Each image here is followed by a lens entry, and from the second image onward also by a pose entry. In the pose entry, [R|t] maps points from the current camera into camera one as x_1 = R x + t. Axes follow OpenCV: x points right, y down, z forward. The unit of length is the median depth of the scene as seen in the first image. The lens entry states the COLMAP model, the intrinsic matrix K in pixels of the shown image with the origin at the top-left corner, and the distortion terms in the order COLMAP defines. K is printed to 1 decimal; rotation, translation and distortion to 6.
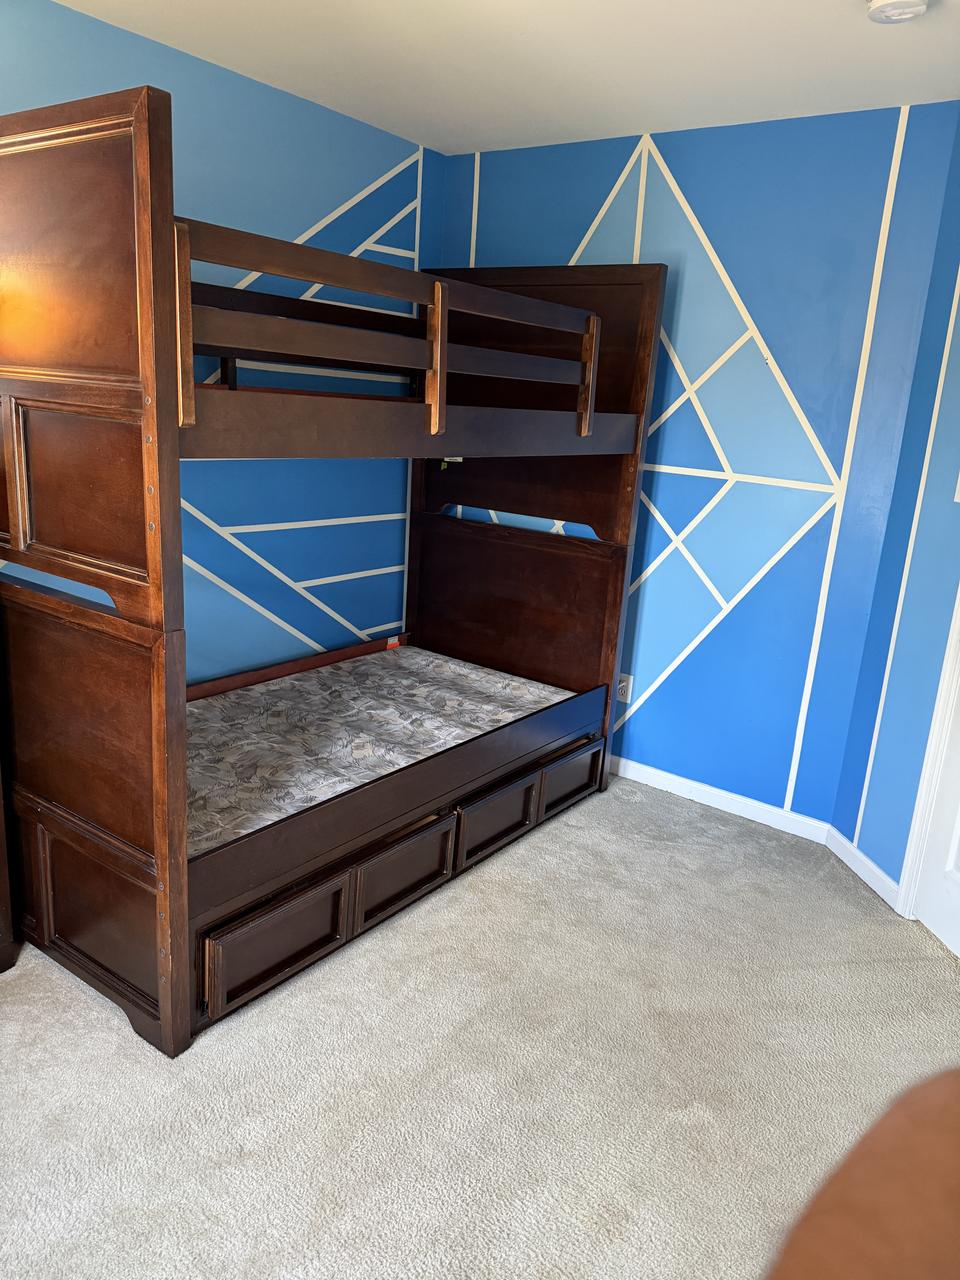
lens RADIAL K [[914.6, 0, 458.9], [0, 914.6, 642.8], [0, 0, 1]] dist [-0.001121, -0.002069]
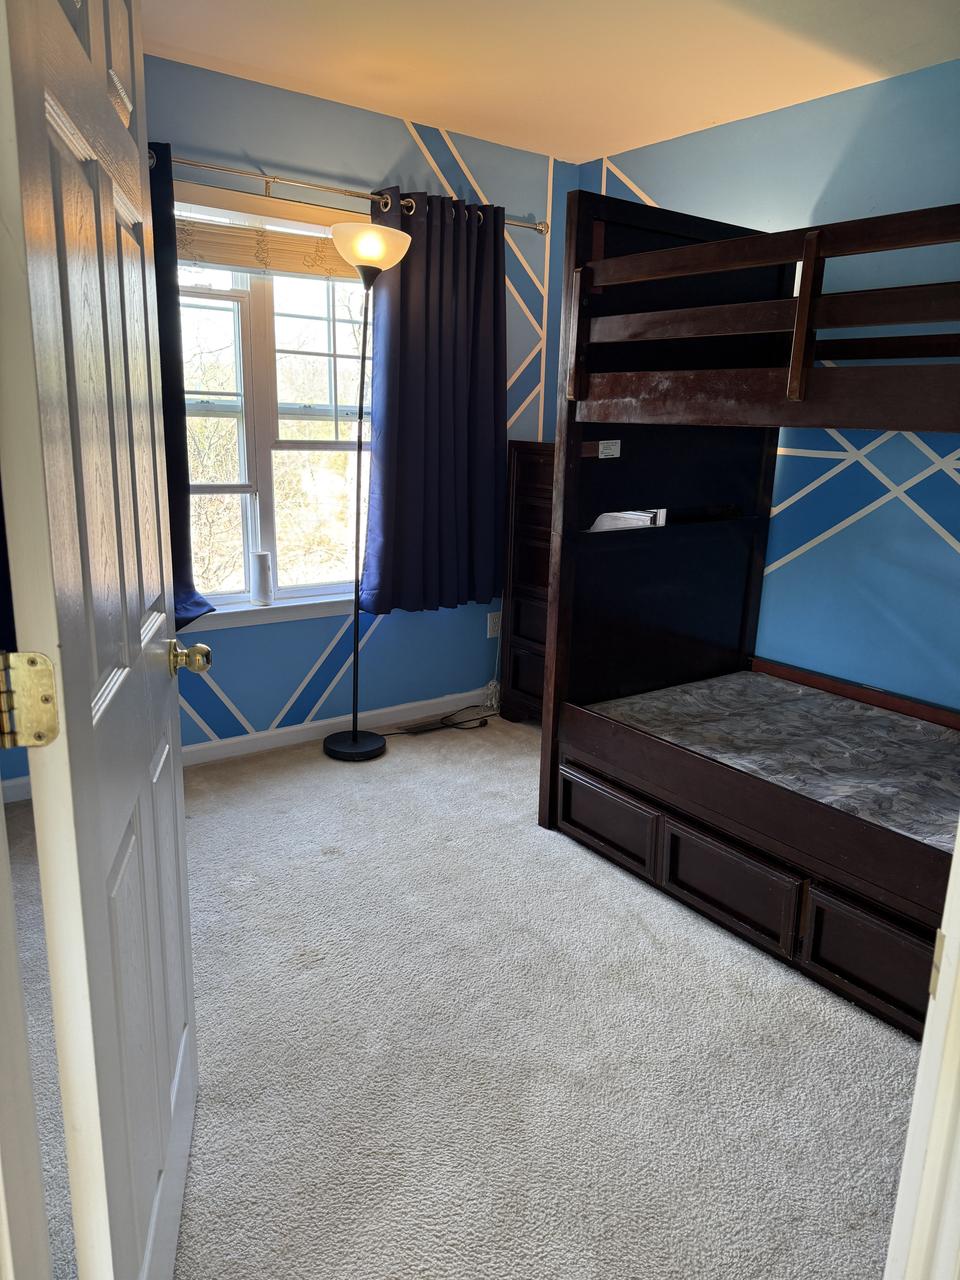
lens RADIAL K [[907.2, 0, 480.0], [0, 907.2, 640.0], [0, 0, 1]] dist [0.069986, -0.000582]
pose [[-0.281723, 0.167257, -0.944805, 0.878780], [-0.294808, 0.921969, 0.251120, -0.140279], [0.913083, 0.349283, -0.210431, 0.918497]]
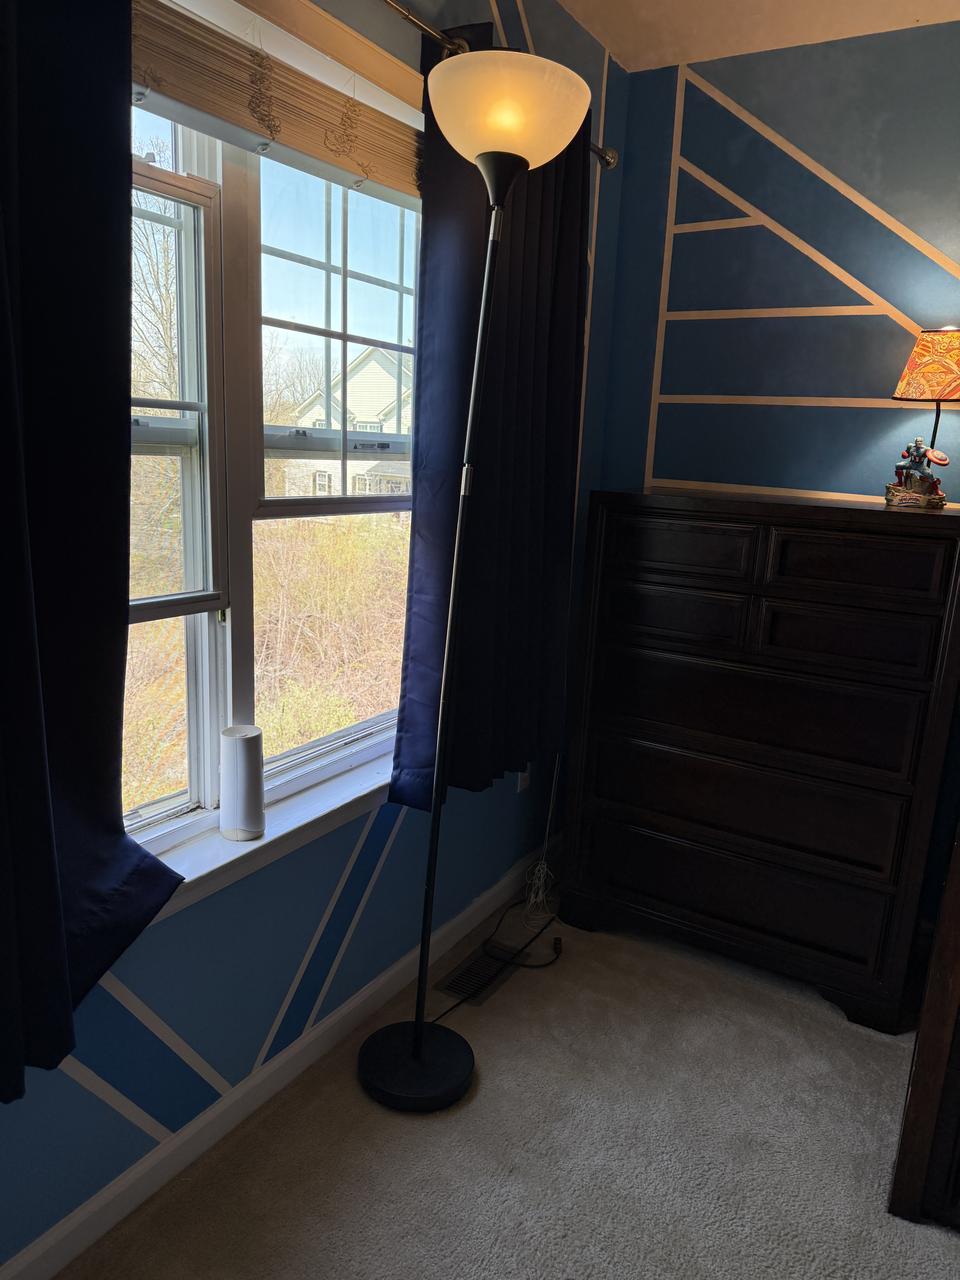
lens RADIAL K [[914.6, 0, 458.9], [0, 914.6, 642.8], [0, 0, 1]] dist [-0.001121, -0.002069]
pose [[0.086619, 0.161610, -0.983046, 0.294890], [-0.297564, 0.945907, 0.129285, -0.010847], [0.950764, 0.281320, 0.130023, 0.314634]]
